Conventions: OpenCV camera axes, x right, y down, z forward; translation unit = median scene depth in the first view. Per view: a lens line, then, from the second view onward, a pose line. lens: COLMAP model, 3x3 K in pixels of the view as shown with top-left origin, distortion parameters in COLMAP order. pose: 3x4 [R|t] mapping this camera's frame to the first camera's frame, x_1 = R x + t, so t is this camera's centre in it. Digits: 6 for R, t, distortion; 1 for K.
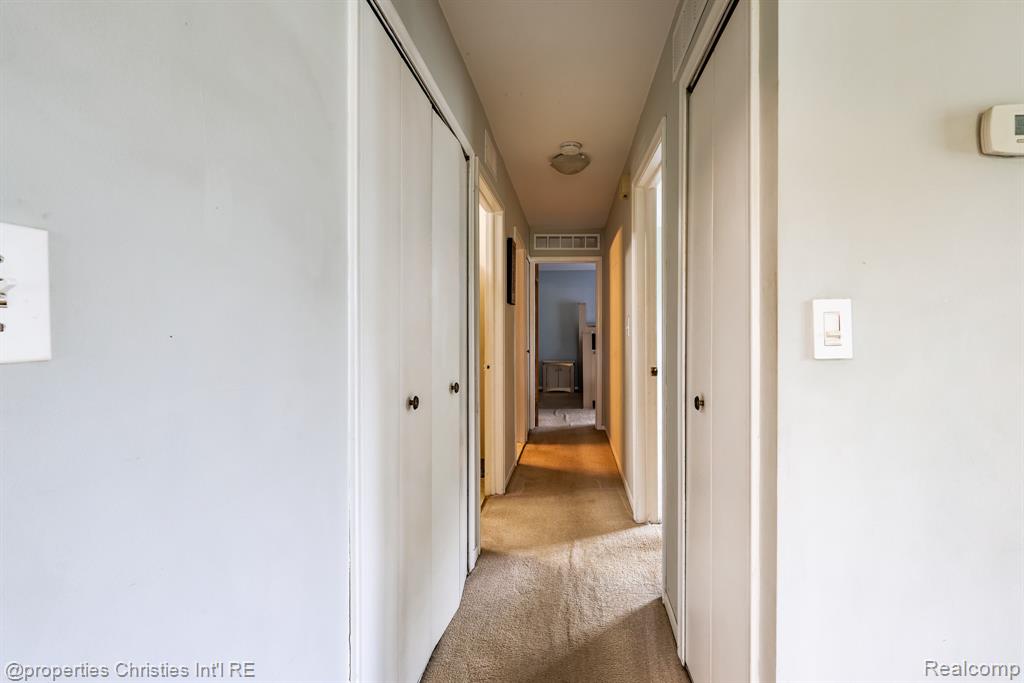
lens RADIAL K [[528.5, 0, 518.5], [0, 528.5, 330.8], [0, 0, 1]] dist [-0.004775, -0.001282]
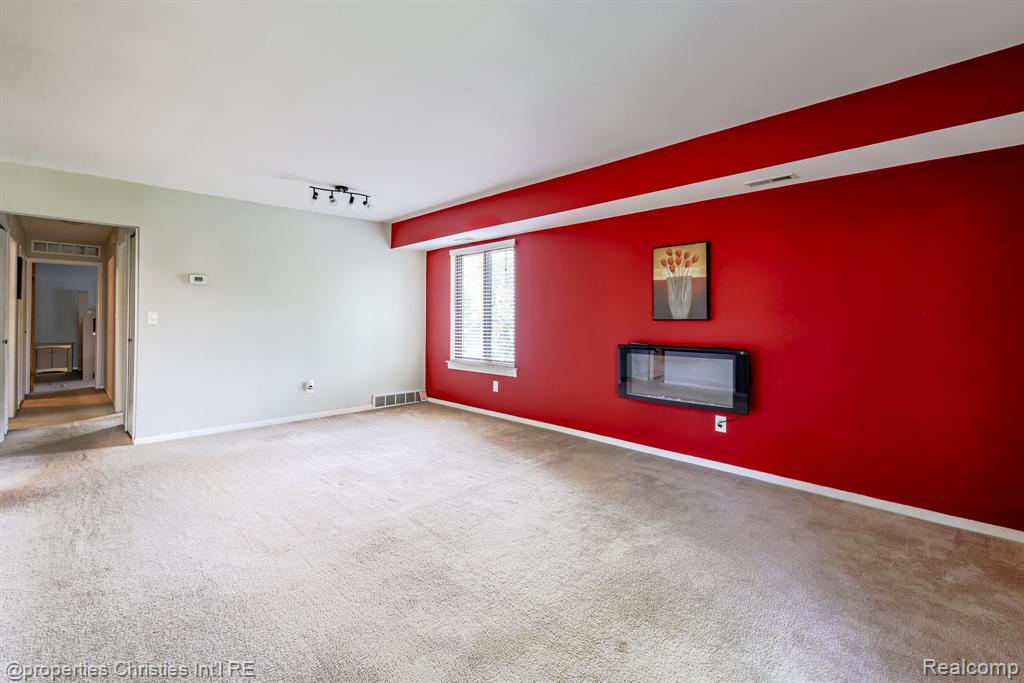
lens RADIAL K [[446.5, 0, 513.6], [0, 446.5, 313.2], [0, 0, 1]] dist [-0.002544, -0.000807]
pose [[0.631094, 0.010877, 0.775630, -0.065134], [-0.005830, 0.999940, -0.009279, -0.003623], [-0.775684, 0.001334, 0.631120, -0.562641]]
